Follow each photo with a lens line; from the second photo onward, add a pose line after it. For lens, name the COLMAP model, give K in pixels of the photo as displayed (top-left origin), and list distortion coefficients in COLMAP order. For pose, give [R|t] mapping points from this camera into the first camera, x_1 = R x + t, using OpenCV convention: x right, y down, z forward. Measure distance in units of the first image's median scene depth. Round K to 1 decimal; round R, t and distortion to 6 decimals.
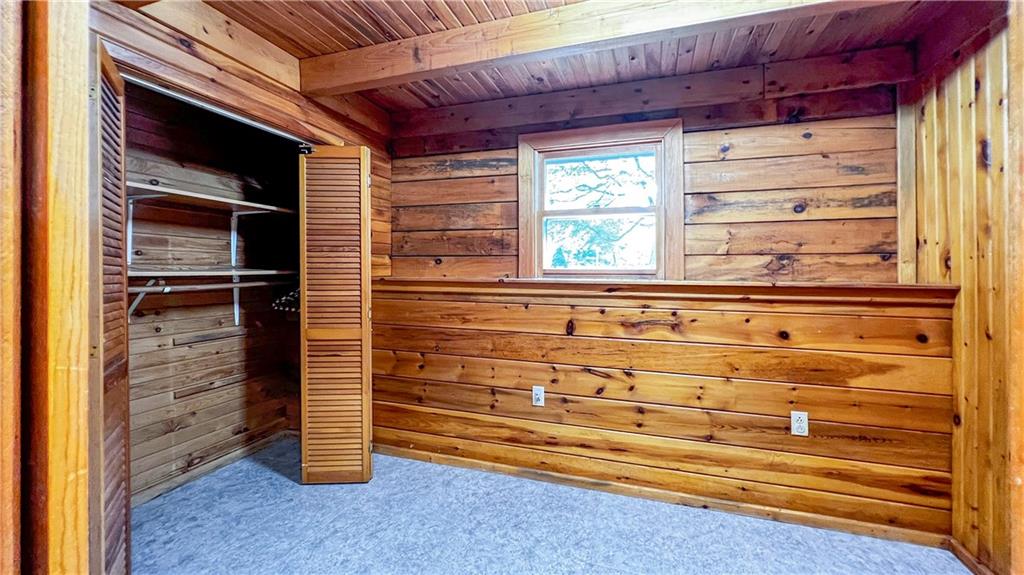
lens RADIAL K [[421.0, 0, 508.9], [0, 421.0, 279.6], [0, 0, 1]] dist [-0.002481, 0.000679]
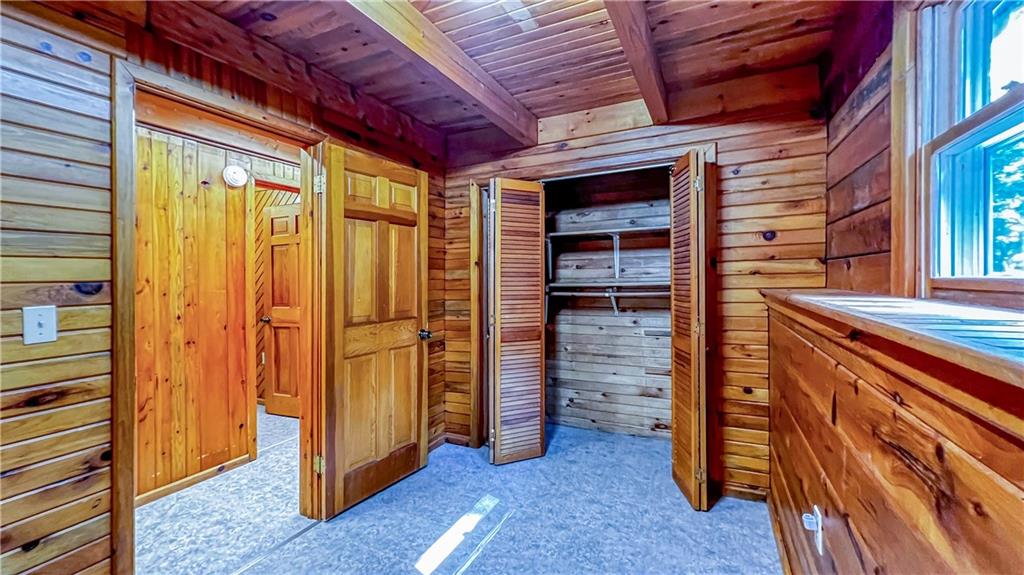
lens RADIAL K [[421.0, 0, 507.5], [0, 421.0, 287.6], [0, 0, 1]] dist [-0.002481, 0.000679]
pose [[-0.132972, 0.014984, -0.991007, 0.638521], [-0.007398, 0.999843, 0.016110, -0.019887], [0.991092, 0.009473, -0.132840, 0.718059]]
